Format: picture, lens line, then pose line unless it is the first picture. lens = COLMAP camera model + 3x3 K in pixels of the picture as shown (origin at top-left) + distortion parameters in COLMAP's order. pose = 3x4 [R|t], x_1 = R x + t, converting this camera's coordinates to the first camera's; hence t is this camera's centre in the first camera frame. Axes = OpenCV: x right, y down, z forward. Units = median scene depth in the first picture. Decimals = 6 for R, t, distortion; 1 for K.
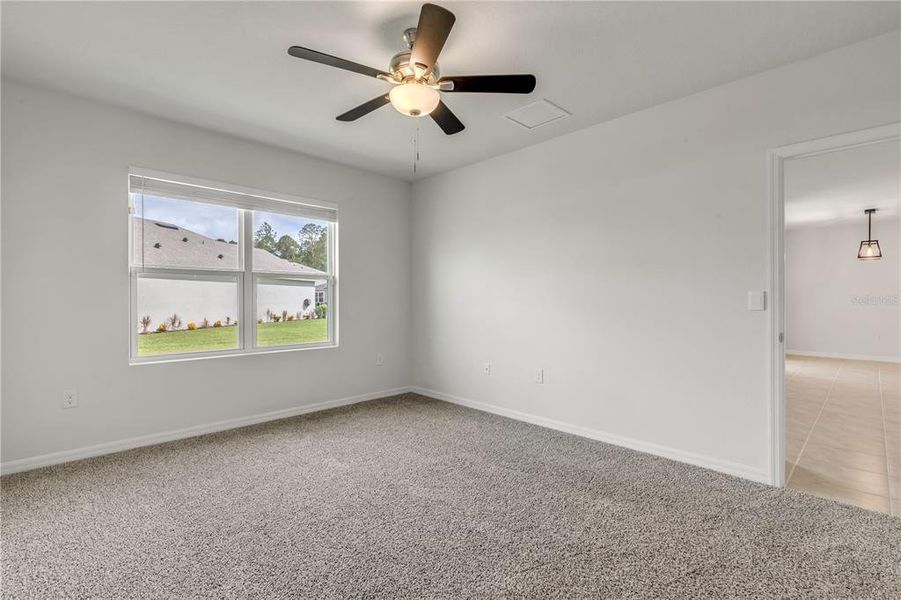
lens RADIAL K [[427.6, 0, 441.7], [0, 427.6, 299.1], [0, 0, 1]] dist [0.002257, 0.000140]
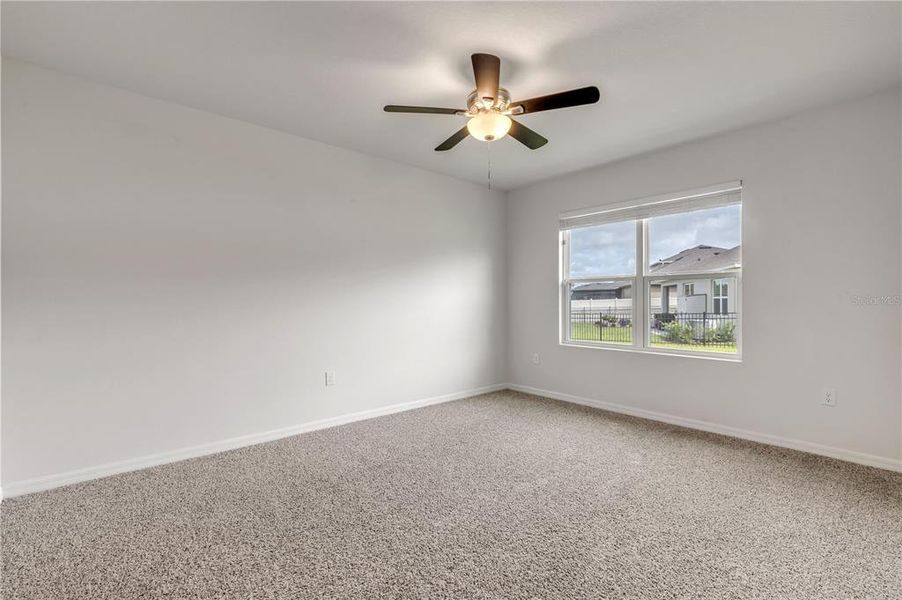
lens RADIAL K [[409.2, 0, 448.1], [0, 409.2, 299.9], [0, 0, 1]] dist [0.000223, -0.000250]
pose [[-0.057297, -0.002830, -0.998353, 0.618341], [0.006645, 0.999973, -0.003216, -0.003859], [0.998335, -0.006818, -0.057276, 0.576510]]
